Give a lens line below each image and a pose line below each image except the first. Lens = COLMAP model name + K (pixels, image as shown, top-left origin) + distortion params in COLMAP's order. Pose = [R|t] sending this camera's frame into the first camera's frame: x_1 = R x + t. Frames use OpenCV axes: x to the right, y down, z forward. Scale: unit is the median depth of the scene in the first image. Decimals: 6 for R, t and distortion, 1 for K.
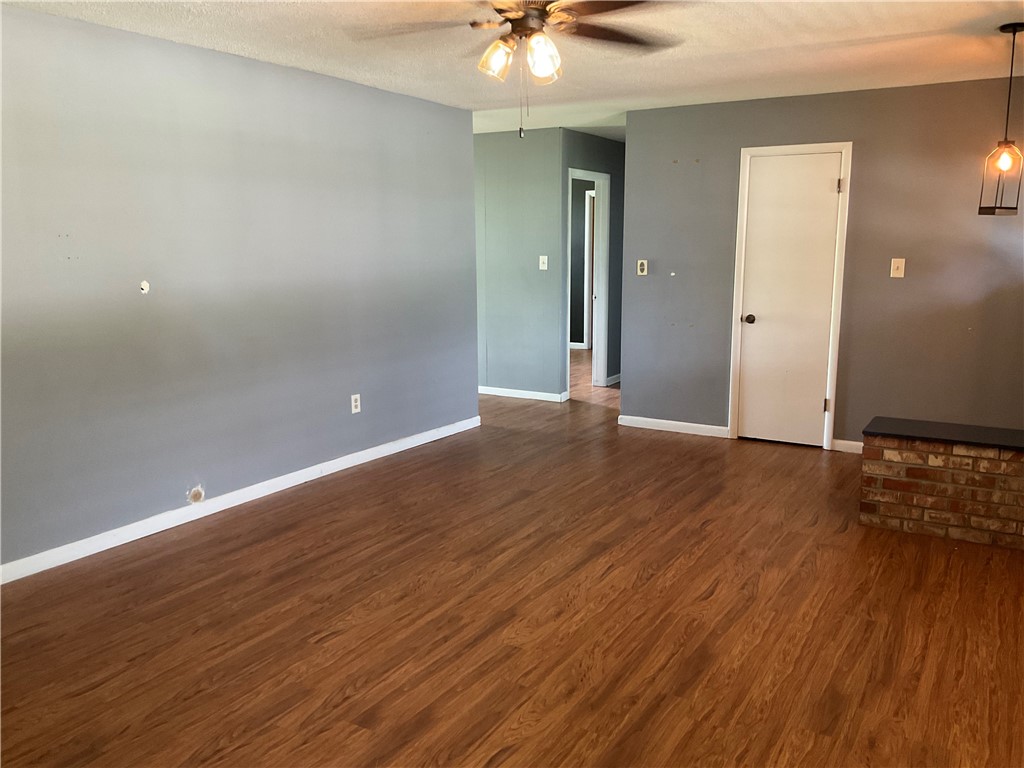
lens RADIAL K [[858.9, 0, 512.5], [0, 858.9, 387.0], [0, 0, 1]] dist [0.086961, -0.116780]
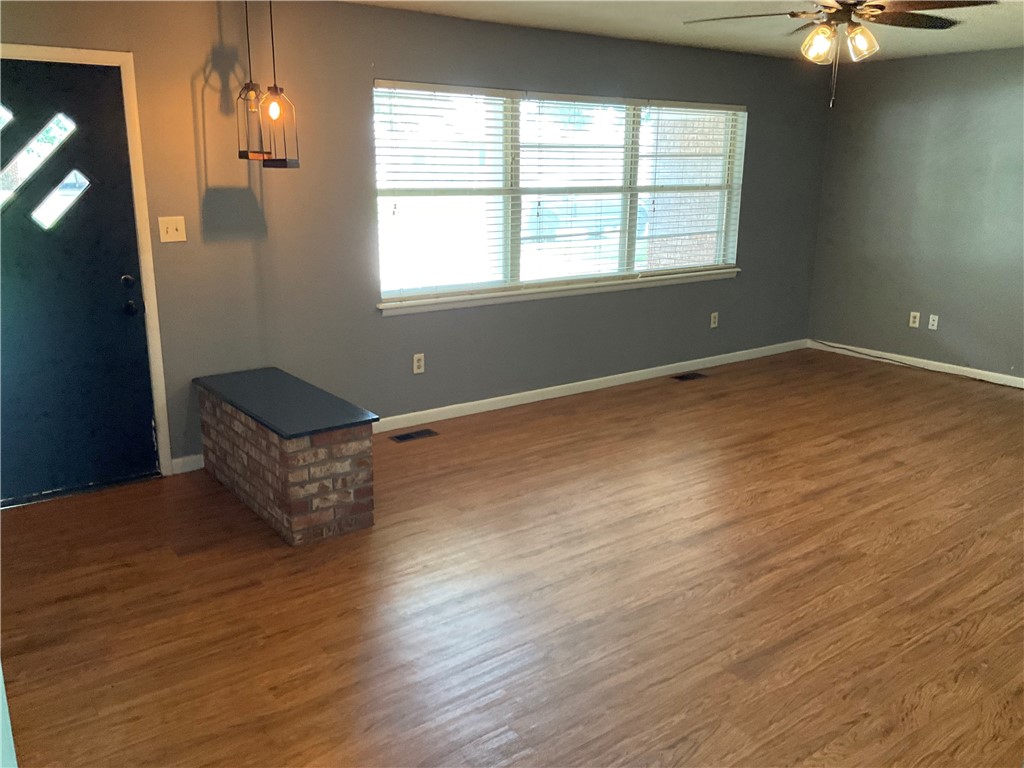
lens RADIAL K [[858.9, 0, 507.8], [0, 858.9, 379.6], [0, 0, 1]] dist [0.086961, -0.116780]
pose [[-0.928499, -0.102279, 0.356971, -0.031282], [0.052755, 0.915235, 0.399452, -0.419882], [-0.367568, 0.389723, -0.844399, 2.146710]]
